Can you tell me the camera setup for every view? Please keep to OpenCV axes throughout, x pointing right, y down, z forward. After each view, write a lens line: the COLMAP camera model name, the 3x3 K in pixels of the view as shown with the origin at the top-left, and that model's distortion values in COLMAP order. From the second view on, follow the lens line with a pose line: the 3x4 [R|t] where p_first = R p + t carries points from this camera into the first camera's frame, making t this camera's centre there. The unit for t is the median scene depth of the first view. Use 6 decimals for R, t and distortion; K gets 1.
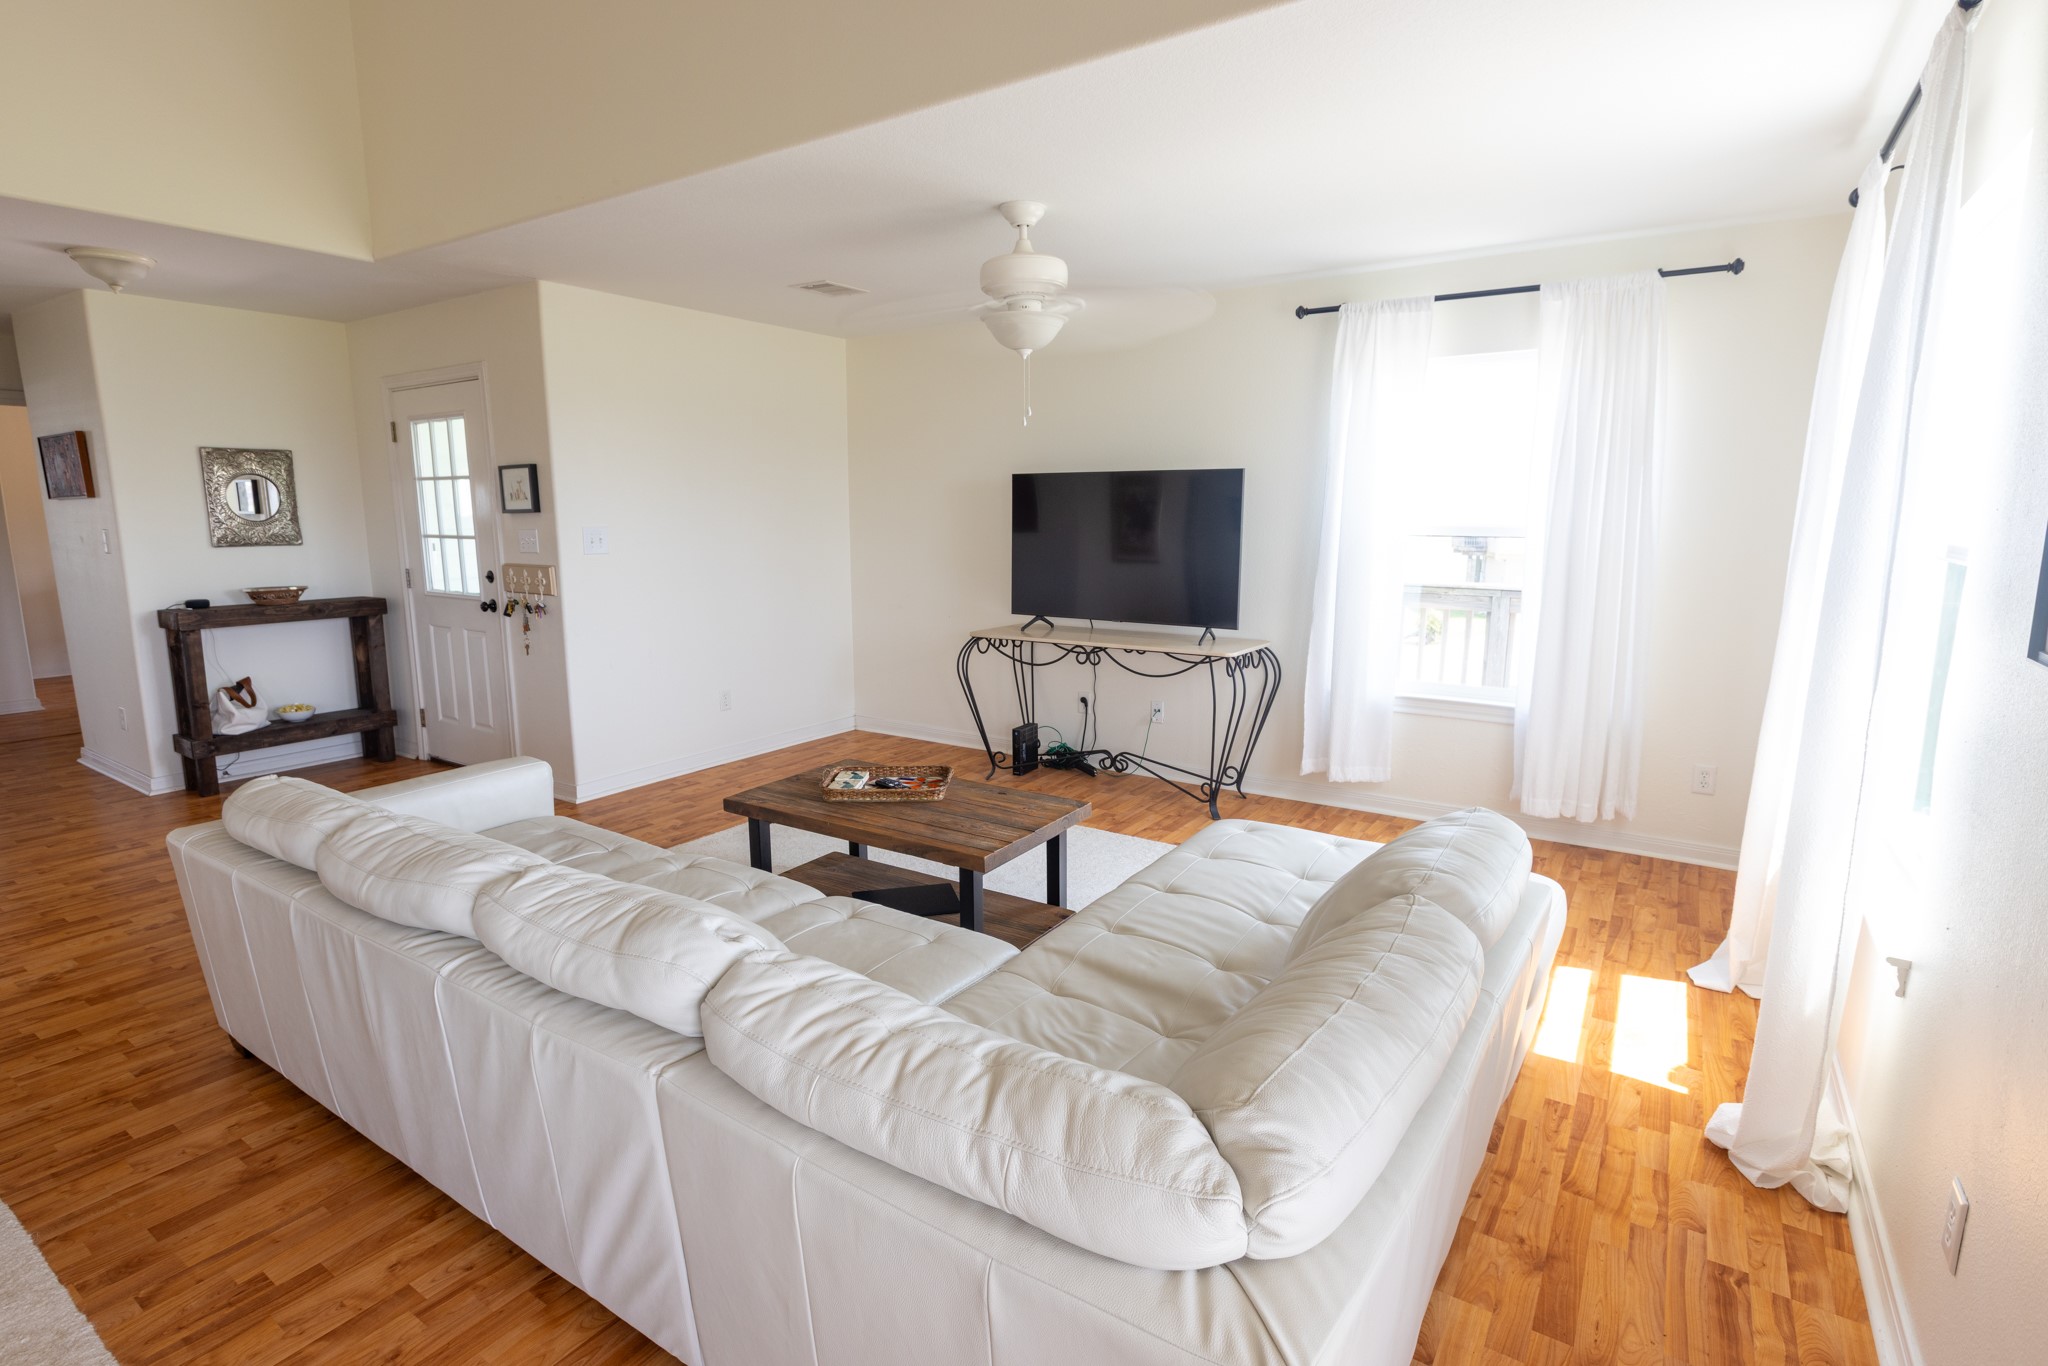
lens RADIAL K [[1008.4, 0, 1016.6], [0, 1008.4, 668.7], [0, 0, 1]] dist [-0.005268, 0.002881]
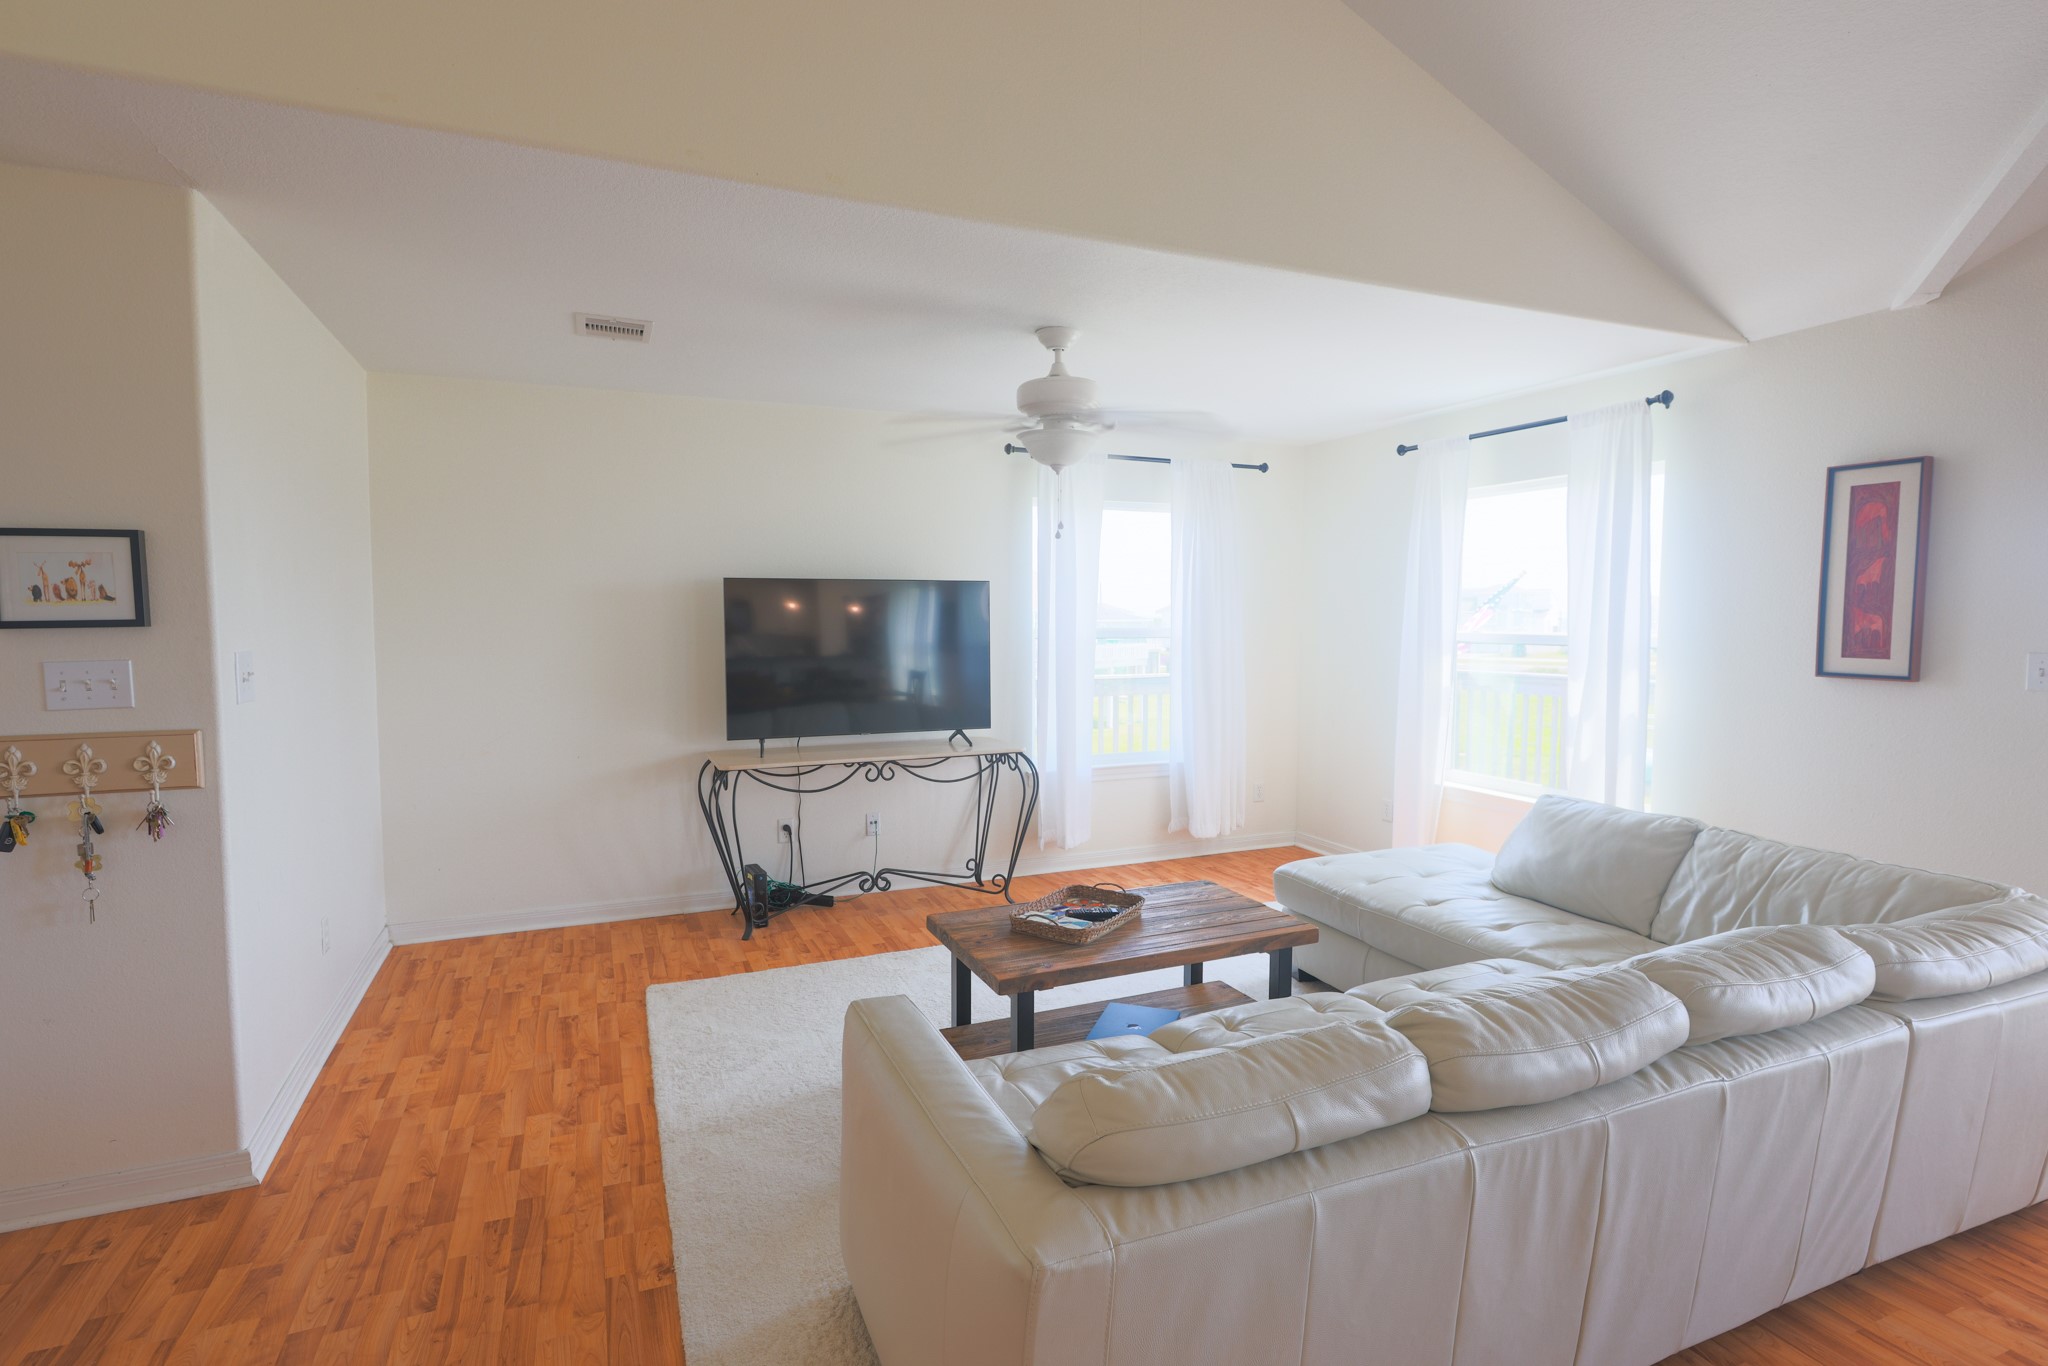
lens RADIAL K [[1008.4, 0, 1022.0], [0, 1008.4, 683.1], [0, 0, 1]] dist [-0.005268, 0.002881]
pose [[0.539652, -0.054756, 0.840105, -0.618354], [0.132309, 0.990999, -0.020399, -0.055446], [-0.831426, 0.122162, 0.542039, 0.349761]]
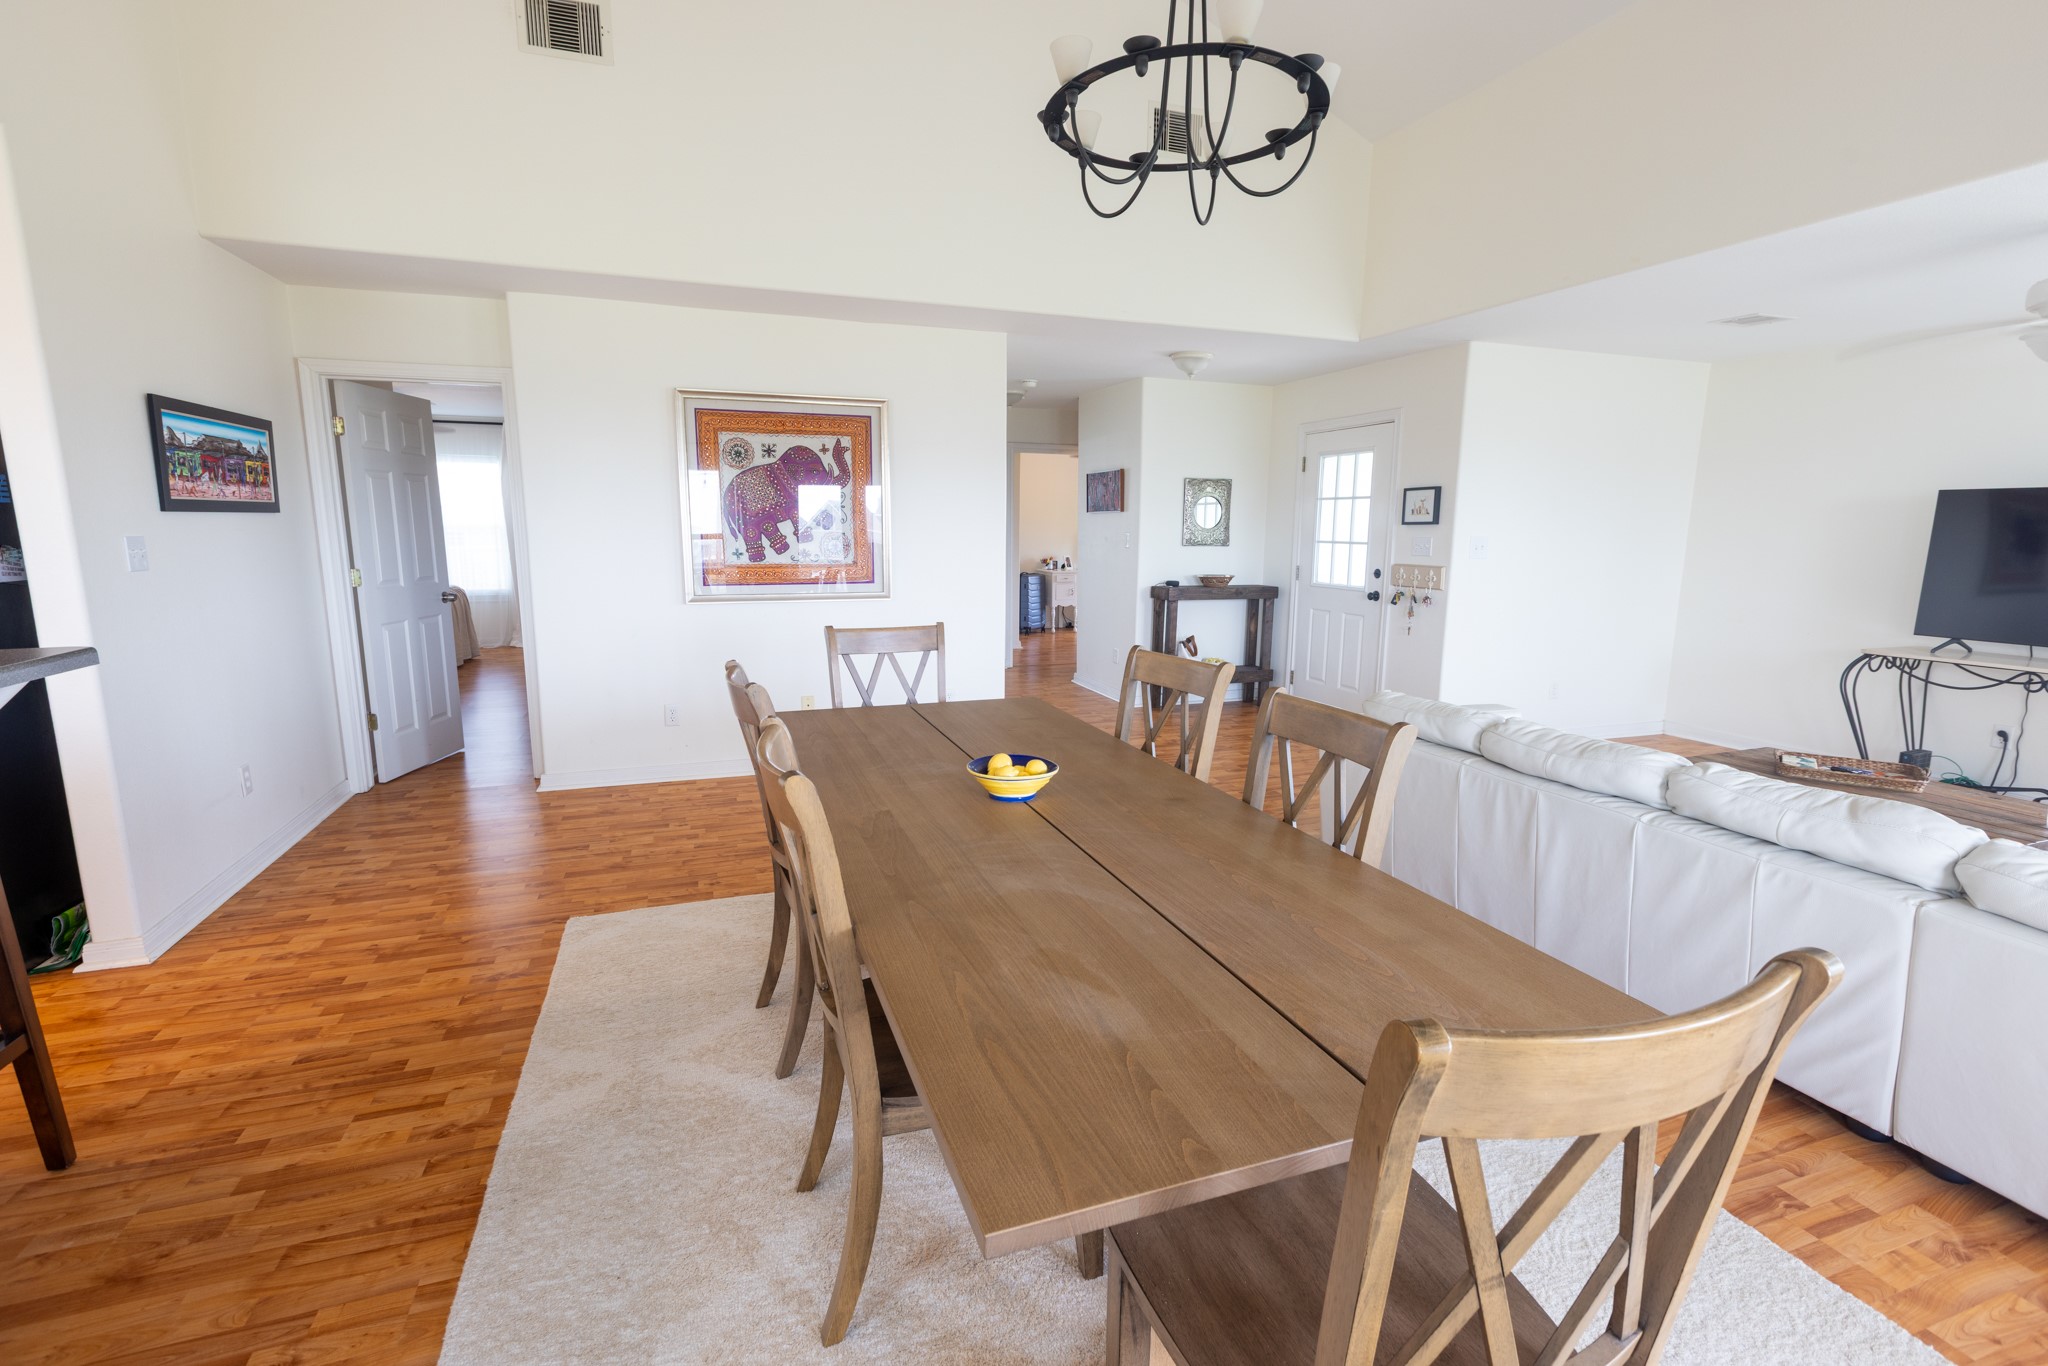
lens RADIAL K [[933.0, 0, 1022.2], [0, 933.0, 670.8], [0, 0, 1]] dist [0.003423, 0.000173]
pose [[0.810919, 0.100464, -0.576470, -0.188304], [-0.103572, 0.994240, 0.027576, 0.047584], [0.575919, 0.037344, 0.816653, -0.240575]]
